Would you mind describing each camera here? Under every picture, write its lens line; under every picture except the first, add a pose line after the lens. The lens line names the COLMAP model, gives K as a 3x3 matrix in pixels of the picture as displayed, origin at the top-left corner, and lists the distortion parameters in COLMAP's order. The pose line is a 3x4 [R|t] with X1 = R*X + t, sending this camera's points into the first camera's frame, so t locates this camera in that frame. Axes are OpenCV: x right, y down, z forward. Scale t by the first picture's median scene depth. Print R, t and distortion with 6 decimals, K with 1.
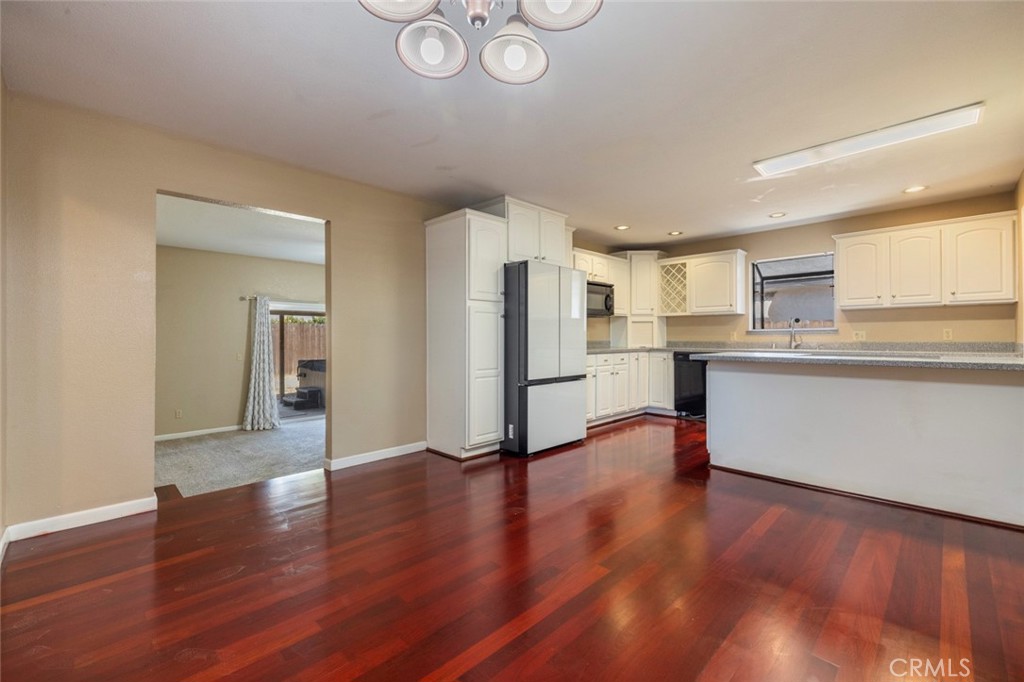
lens RADIAL K [[430.9, 0, 510.8], [0, 430.9, 338.7], [0, 0, 1]] dist [-0.000849, -0.000265]
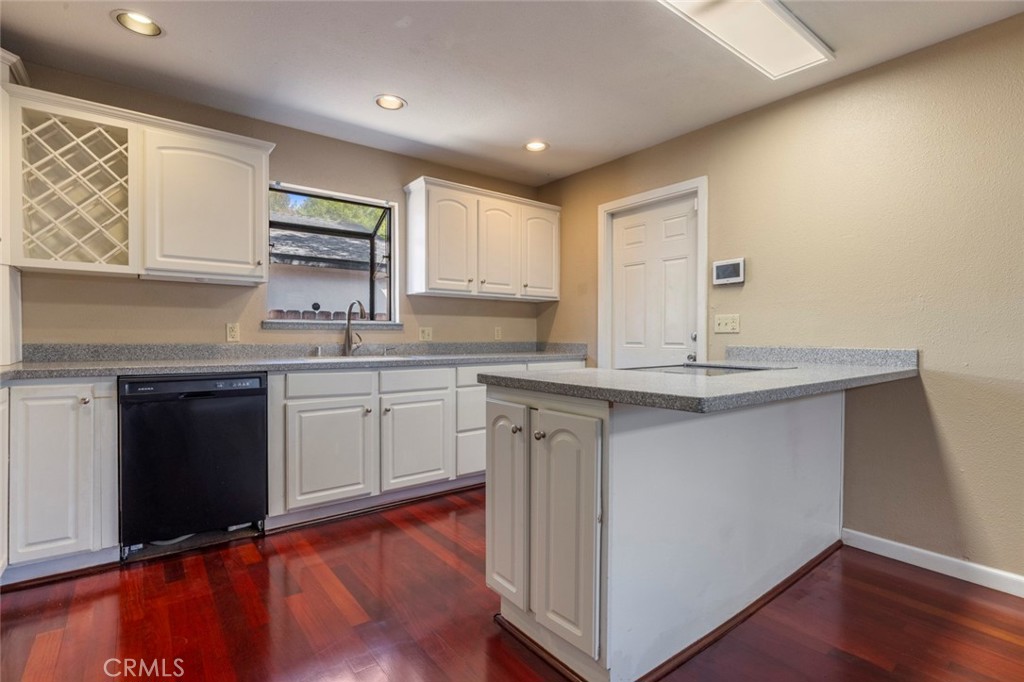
lens RADIAL K [[488.2, 0, 512.0], [0, 488.2, 341.0], [0, 0, 1]] dist [-0.000362, 0.000000]
pose [[0.128030, -0.008704, 0.991732, 0.038152], [-0.003388, 0.999952, 0.009214, -0.002557], [-0.991764, -0.004540, 0.127994, 0.648720]]
